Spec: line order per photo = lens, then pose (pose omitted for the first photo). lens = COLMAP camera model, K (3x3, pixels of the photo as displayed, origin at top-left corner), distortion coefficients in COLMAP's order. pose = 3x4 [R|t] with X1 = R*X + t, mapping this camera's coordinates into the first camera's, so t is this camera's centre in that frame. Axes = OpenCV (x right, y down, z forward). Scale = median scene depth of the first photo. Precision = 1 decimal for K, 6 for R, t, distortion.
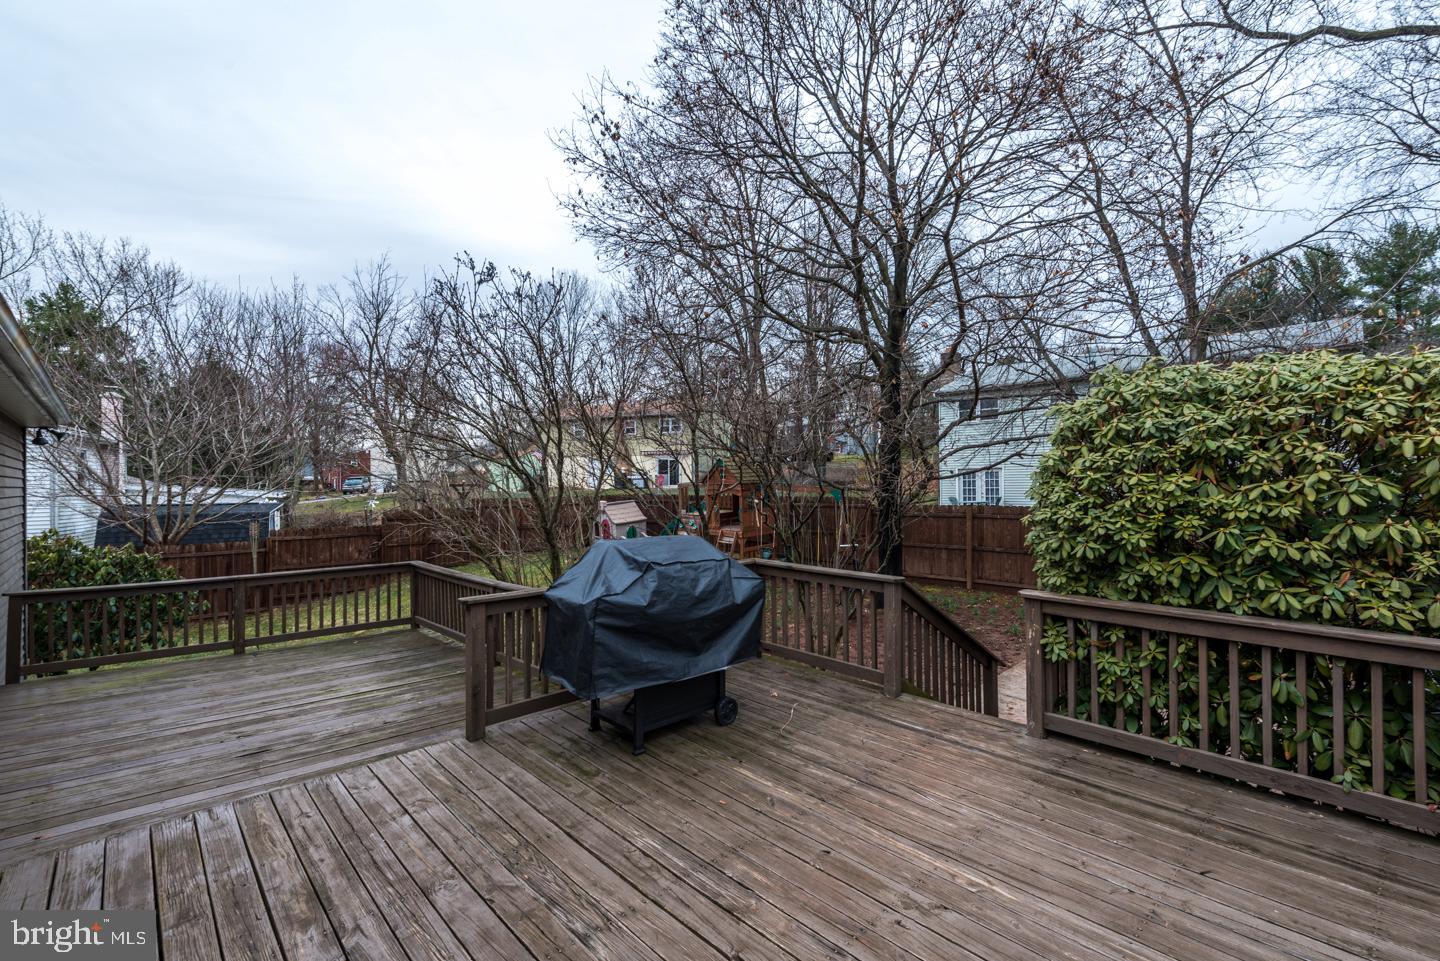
lens RADIAL K [[644.9, 0, 721.2], [0, 644.9, 481.6], [0, 0, 1]] dist [0.002988, 0.000152]
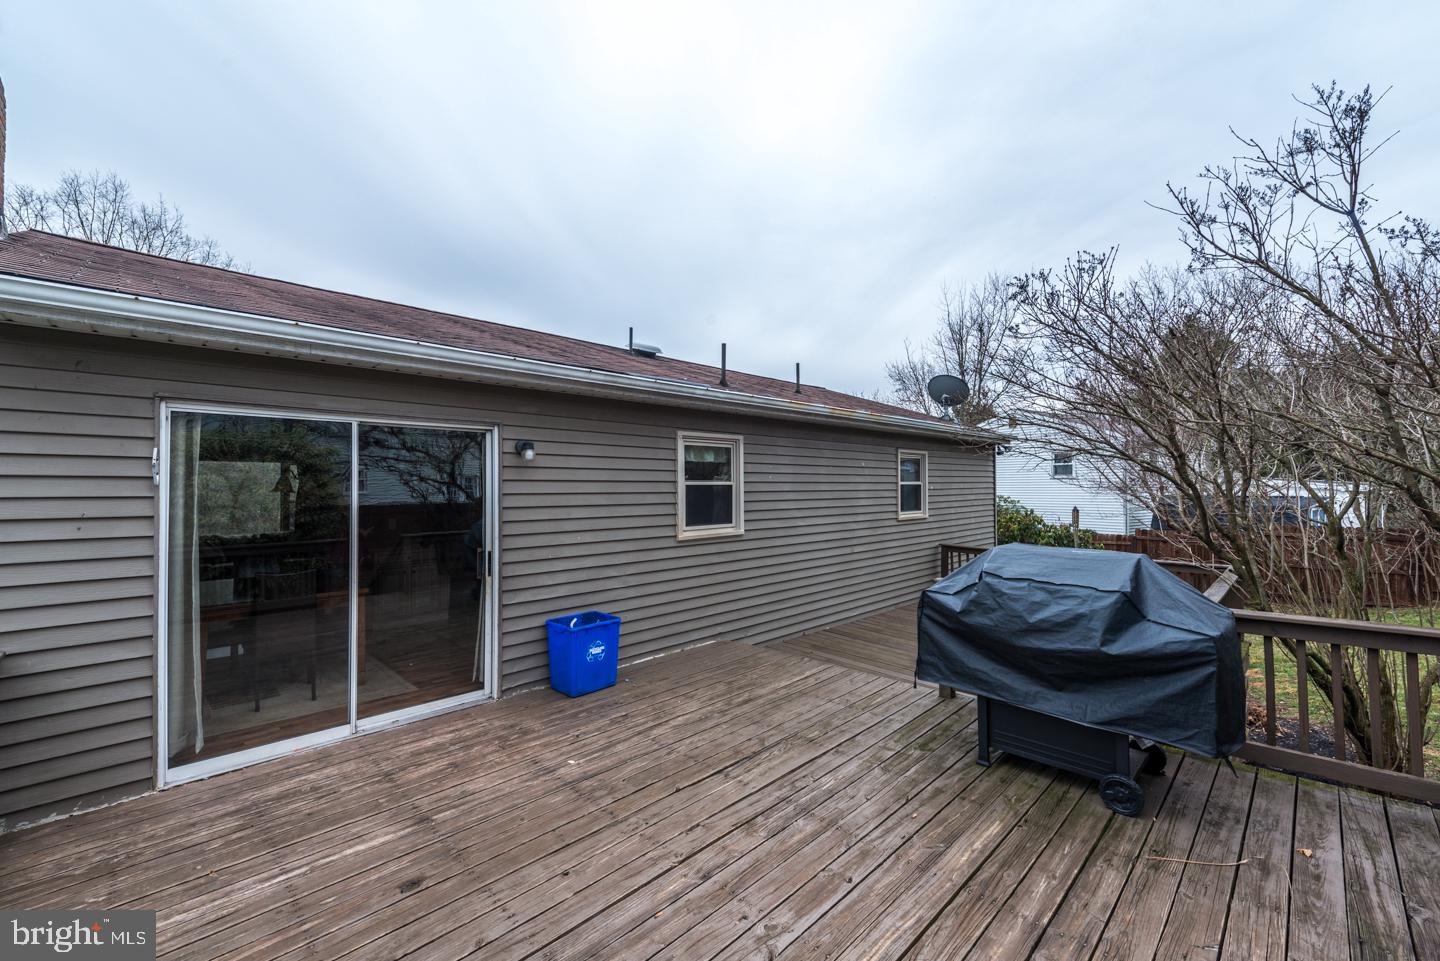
lens RADIAL K [[589.2, 0, 723.5], [0, 589.2, 479.5], [0, 0, 1]] dist [0.000362, 0.000039]
pose [[0.033700, 0.001132, -0.999431, 0.901252], [0.007479, 0.999971, 0.001385, -0.018735], [0.999404, -0.007521, 0.033691, 0.692922]]
